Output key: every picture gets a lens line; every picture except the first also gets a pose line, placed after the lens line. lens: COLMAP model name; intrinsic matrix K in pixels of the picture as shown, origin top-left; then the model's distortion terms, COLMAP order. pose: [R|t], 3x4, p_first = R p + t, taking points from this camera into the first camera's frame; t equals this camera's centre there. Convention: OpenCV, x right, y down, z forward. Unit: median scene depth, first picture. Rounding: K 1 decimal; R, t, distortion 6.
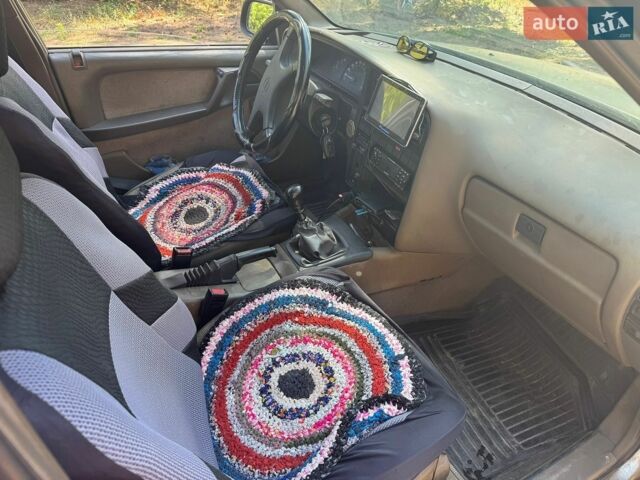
lens RADIAL K [[437.4, 0, 320.0], [0, 437.4, 240.0], [0, 0, 1]] dist [0.103936, -0.175358]
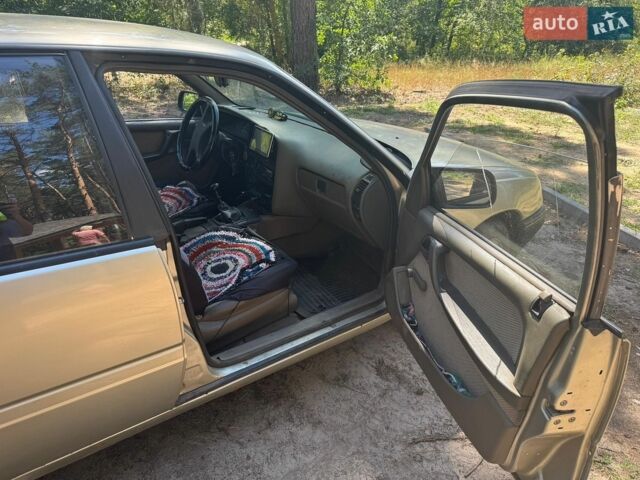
lens RADIAL K [[437.4, 0, 320.0], [0, 437.4, 240.0], [0, 0, 1]] dist [0.103936, -0.175358]
pose [[0.986991, -0.076331, 0.141499, 0.107579], [0.098350, 0.982880, -0.155799, 0.479913], [-0.127184, 0.167689, 0.977601, -0.910696]]
